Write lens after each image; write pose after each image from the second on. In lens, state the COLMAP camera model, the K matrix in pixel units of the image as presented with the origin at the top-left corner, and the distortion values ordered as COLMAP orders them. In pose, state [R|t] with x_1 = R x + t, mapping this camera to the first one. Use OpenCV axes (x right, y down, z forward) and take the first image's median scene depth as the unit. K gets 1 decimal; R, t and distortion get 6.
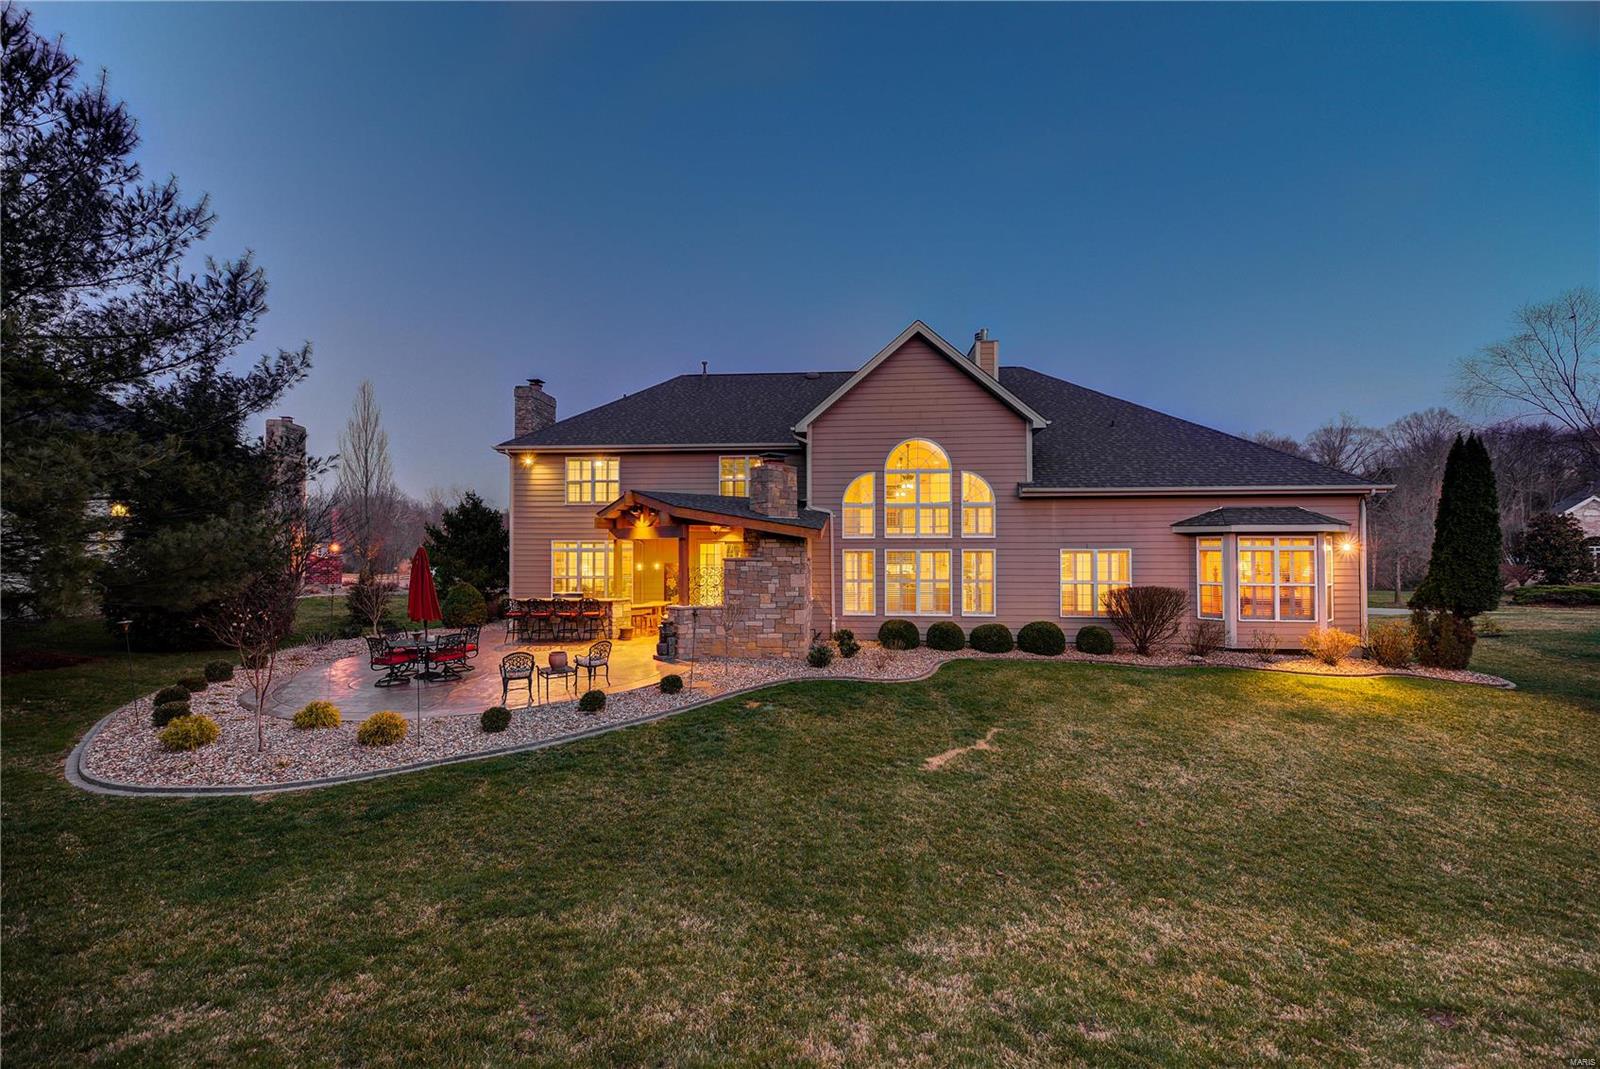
lens RADIAL K [[632.5, 0, 800.0], [0, 632.5, 534.5], [0, 0, 1]] dist [0.014782, 0.000012]
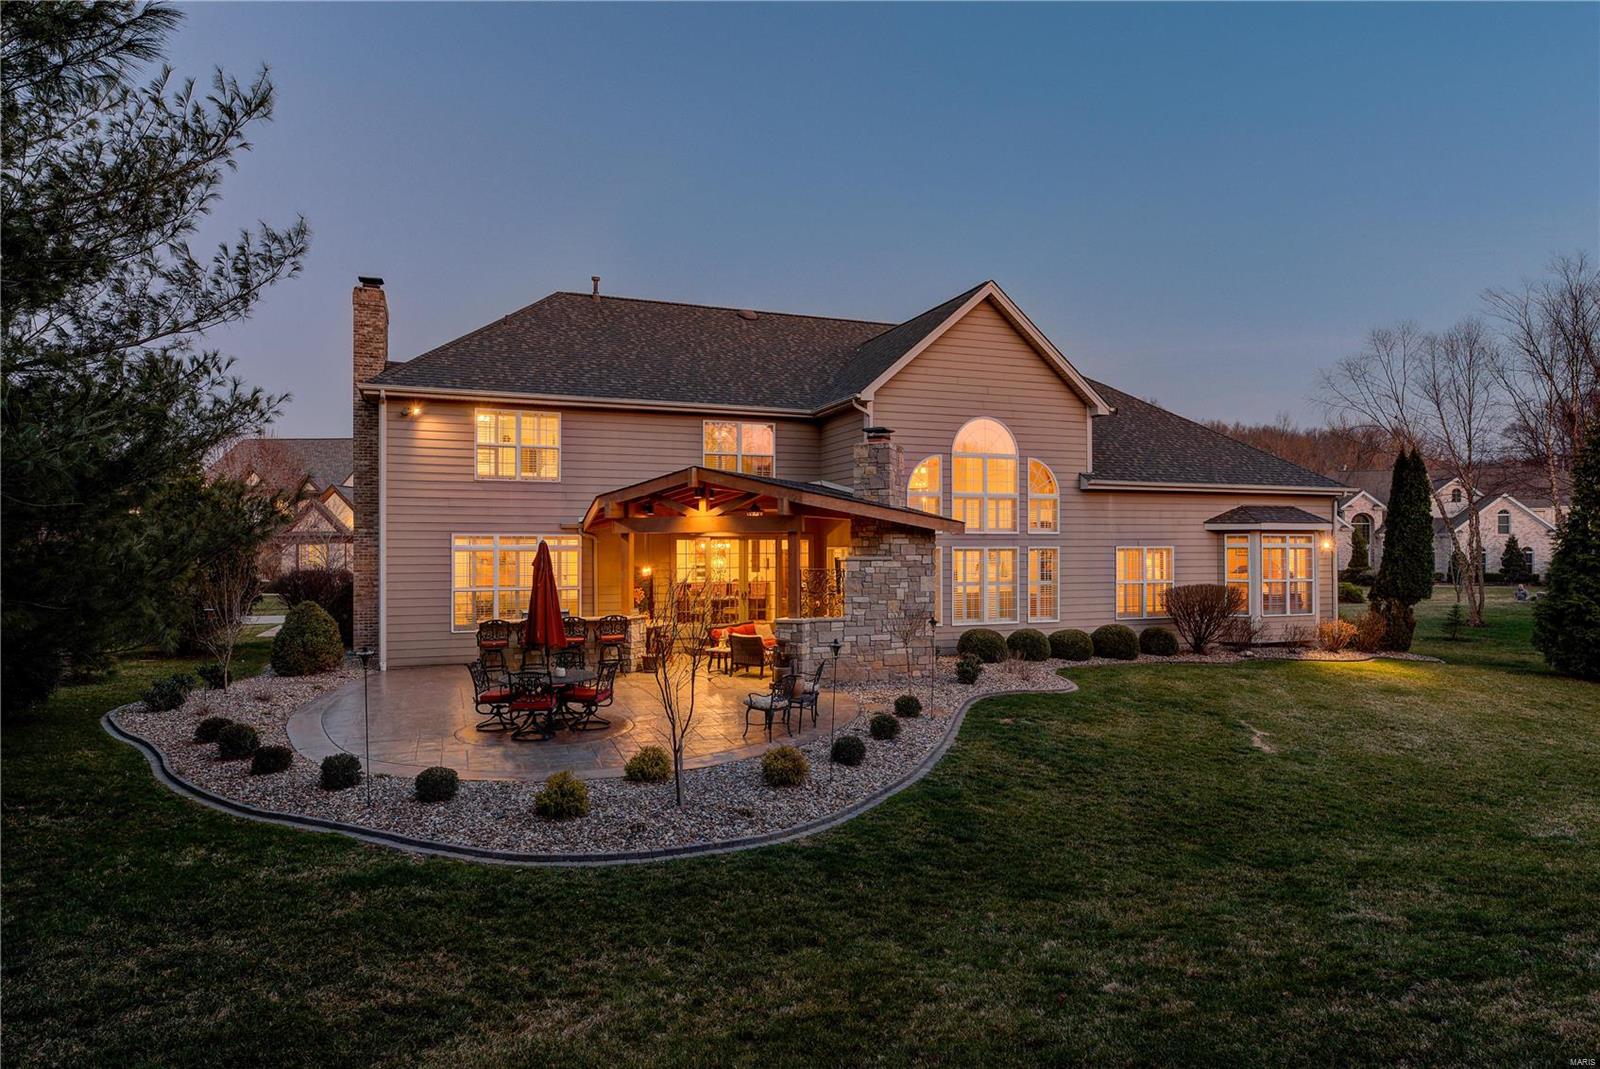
lens RADIAL K [[942.1, 0, 800.0], [0, 942.1, 534.5], [0, 0, 1]] dist [-0.001495, -0.000204]
pose [[0.900025, 0.006233, 0.435793, -0.605847], [-0.008731, 0.999955, 0.003731, 0.004128], [-0.435750, -0.007163, 0.900039, -0.038479]]
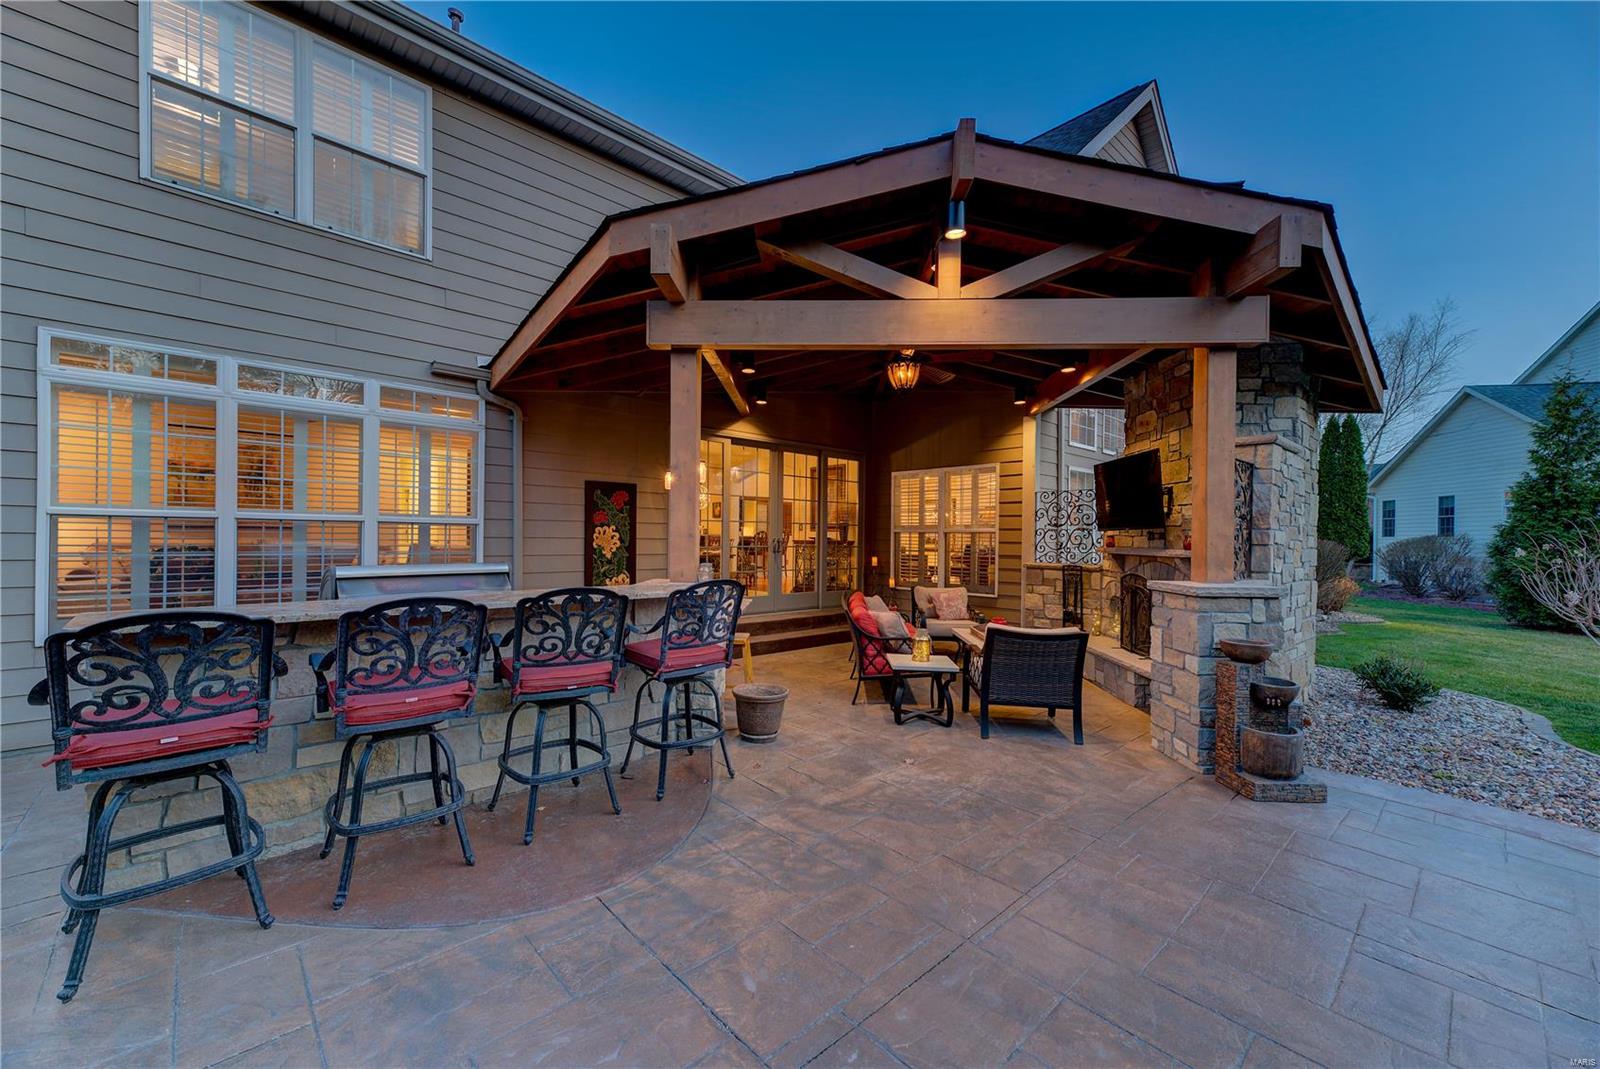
lens RADIAL K [[632.5, 0, 800.0], [0, 632.5, 534.5], [0, 0, 1]] dist [0.014782, 0.000012]
pose [[0.664011, 0.009862, 0.747658, -0.473061], [-0.027337, 0.999565, 0.011094, 0.081015], [-0.747223, -0.027805, 0.663991, 0.831983]]
